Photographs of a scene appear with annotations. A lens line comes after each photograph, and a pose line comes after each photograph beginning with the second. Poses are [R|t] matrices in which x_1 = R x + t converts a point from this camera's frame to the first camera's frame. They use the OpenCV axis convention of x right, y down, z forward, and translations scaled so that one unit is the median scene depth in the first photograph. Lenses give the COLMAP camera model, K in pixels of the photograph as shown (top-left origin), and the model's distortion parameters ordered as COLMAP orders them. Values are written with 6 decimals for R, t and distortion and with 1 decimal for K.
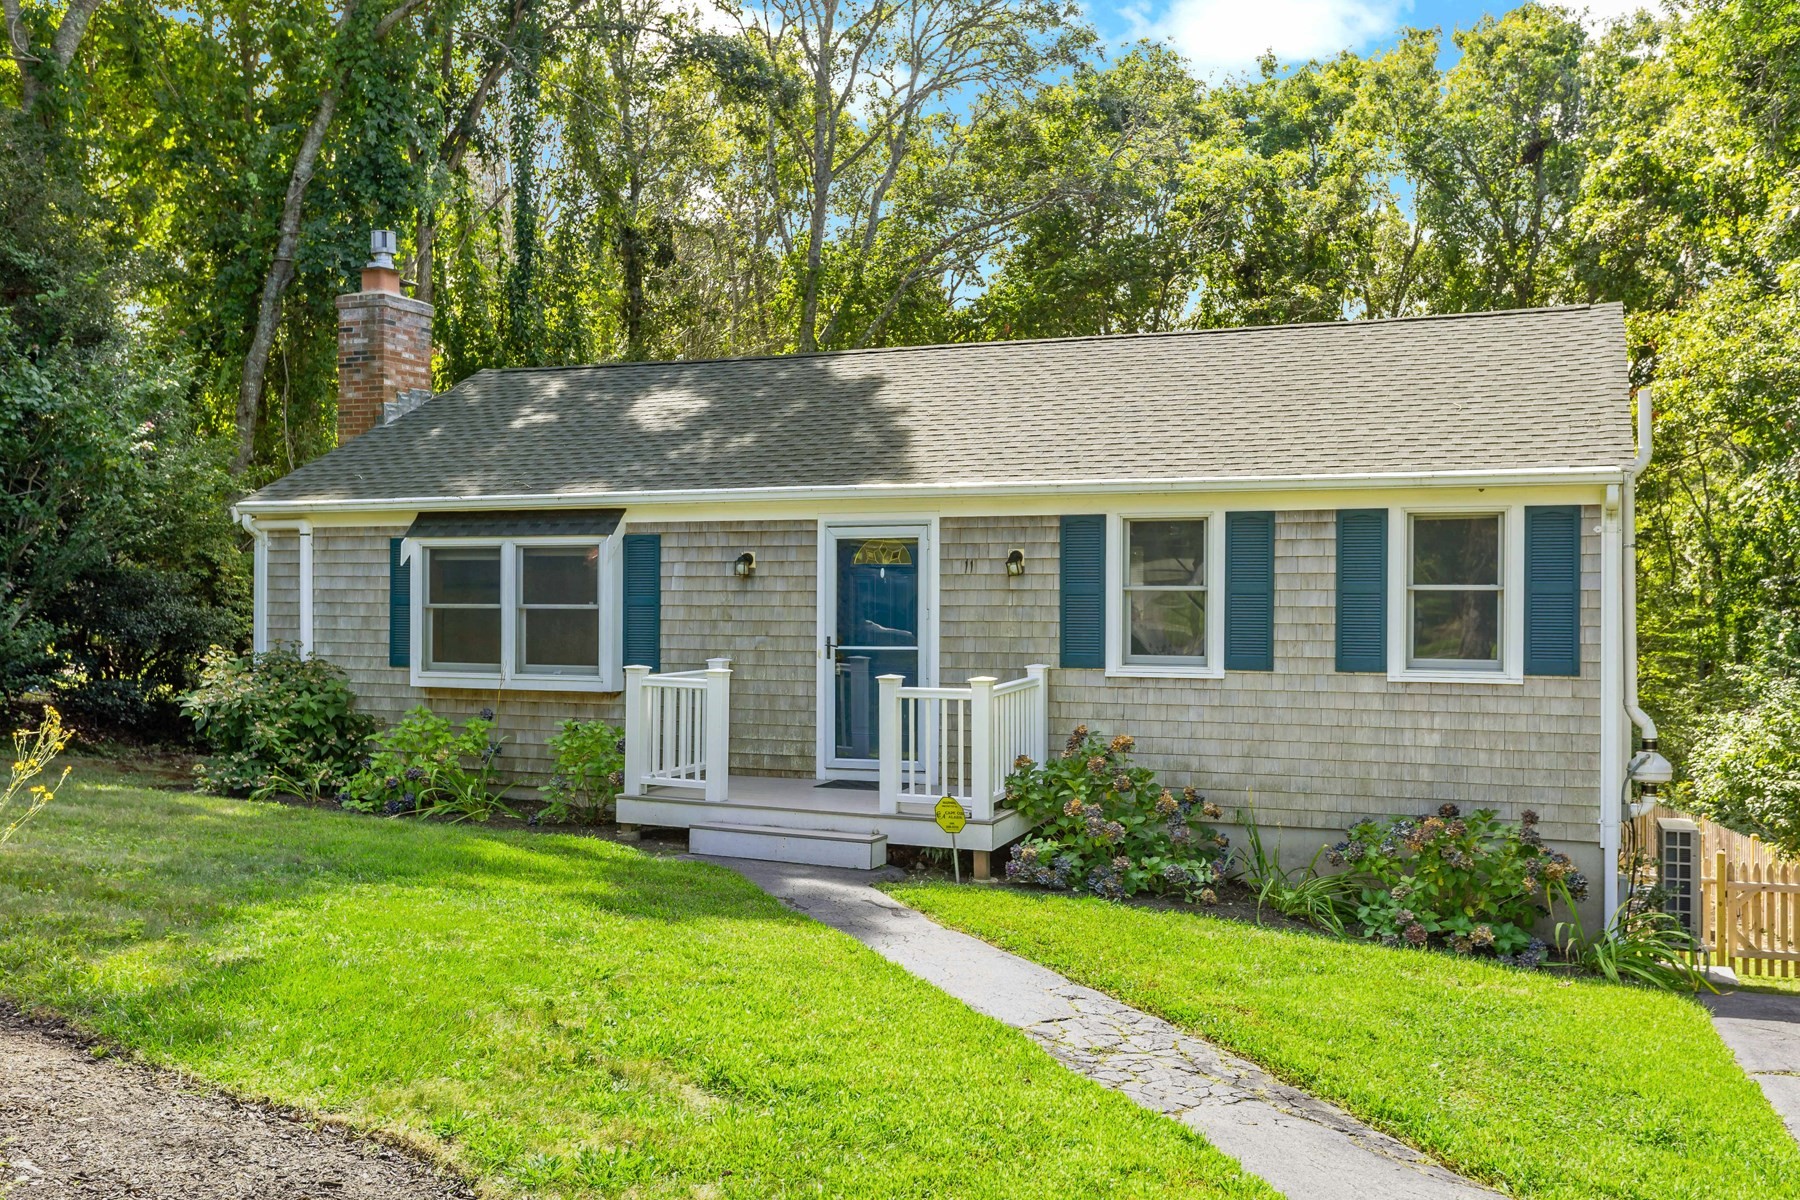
lens RADIAL K [[1655.9, 0, 899.0], [0, 1655.9, 603.0], [0, 0, 1]] dist [-0.029793, 0.000000]
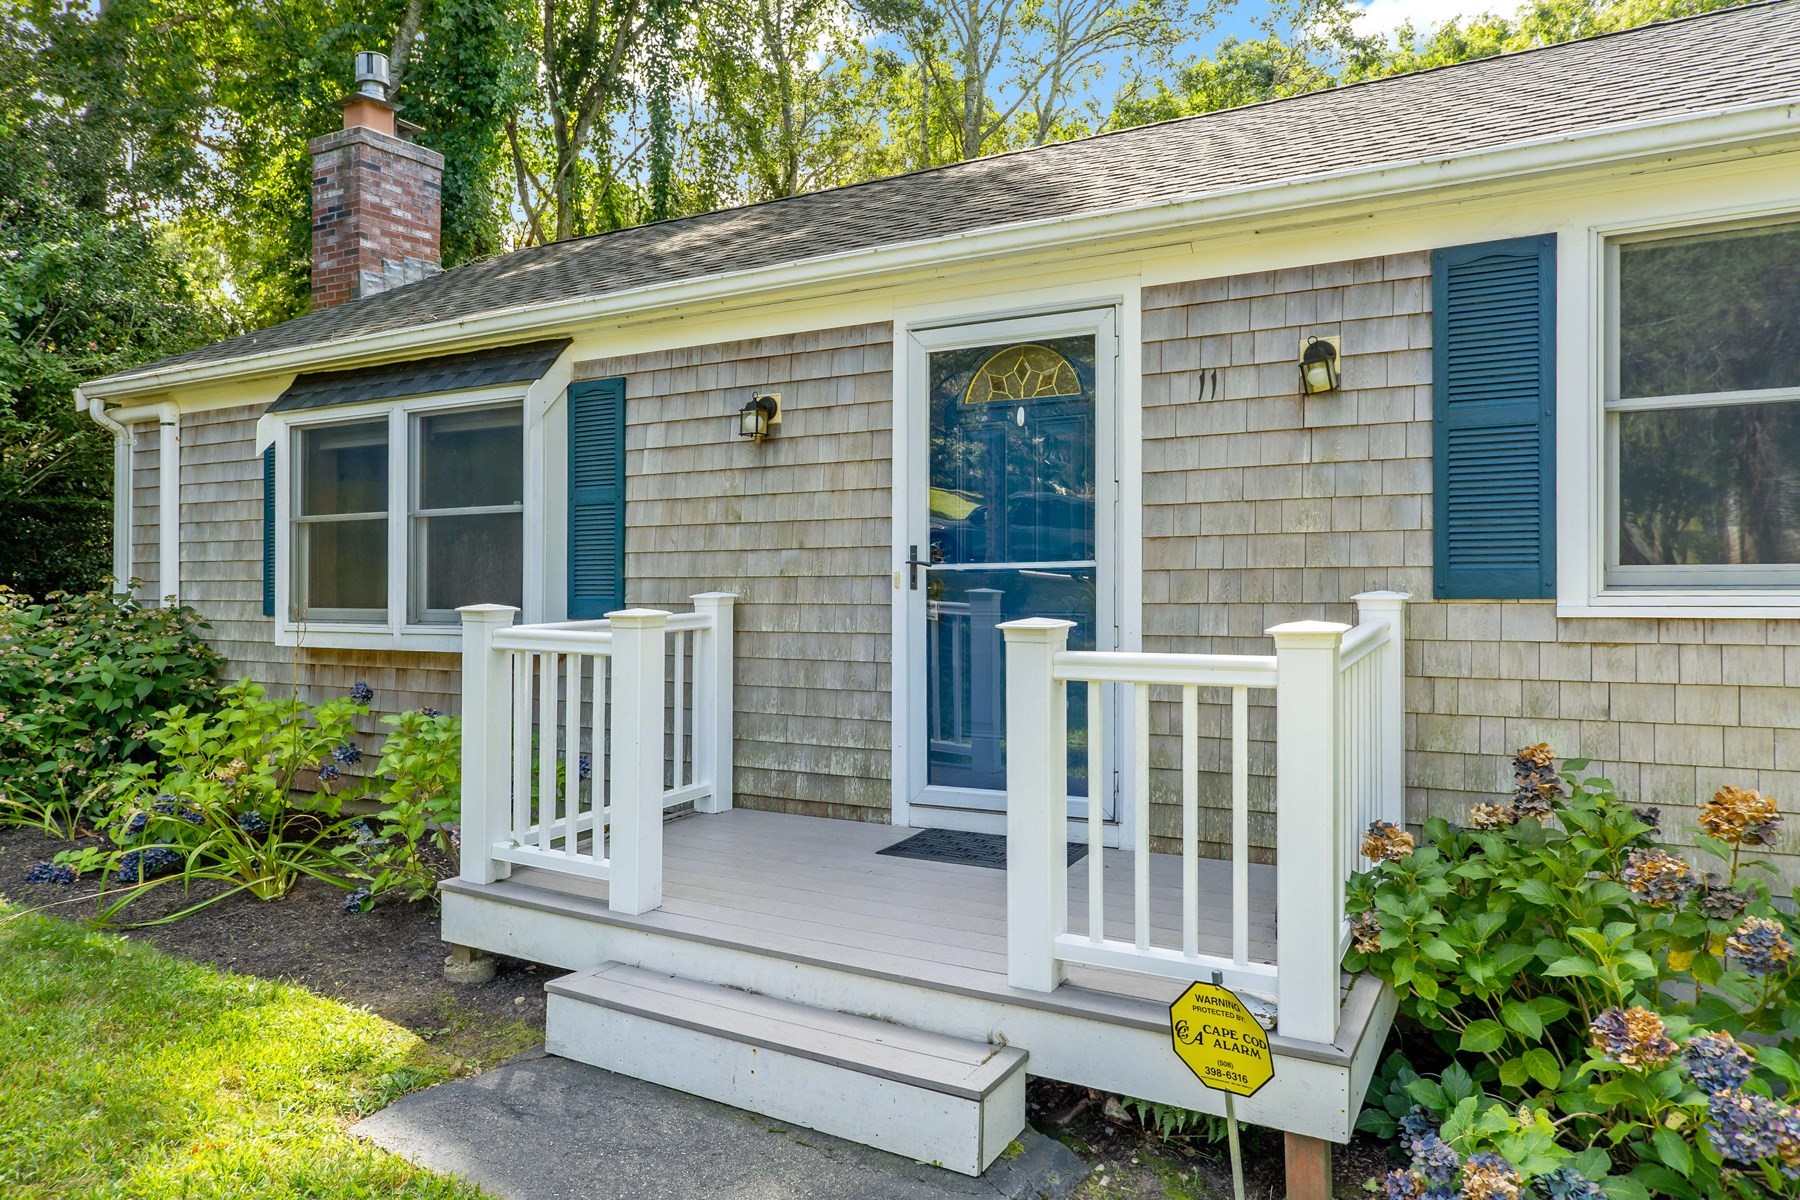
lens RADIAL K [[1185.7, 0, 834.3], [0, 1185.7, 674.5], [0, 0, 1]] dist [-0.008625, -0.002414]
pose [[0.984414, -0.001564, -0.175862, -0.002449], [0.016552, 0.996346, 0.083788, 0.027600], [0.175089, -0.085392, 0.980843, 0.609499]]
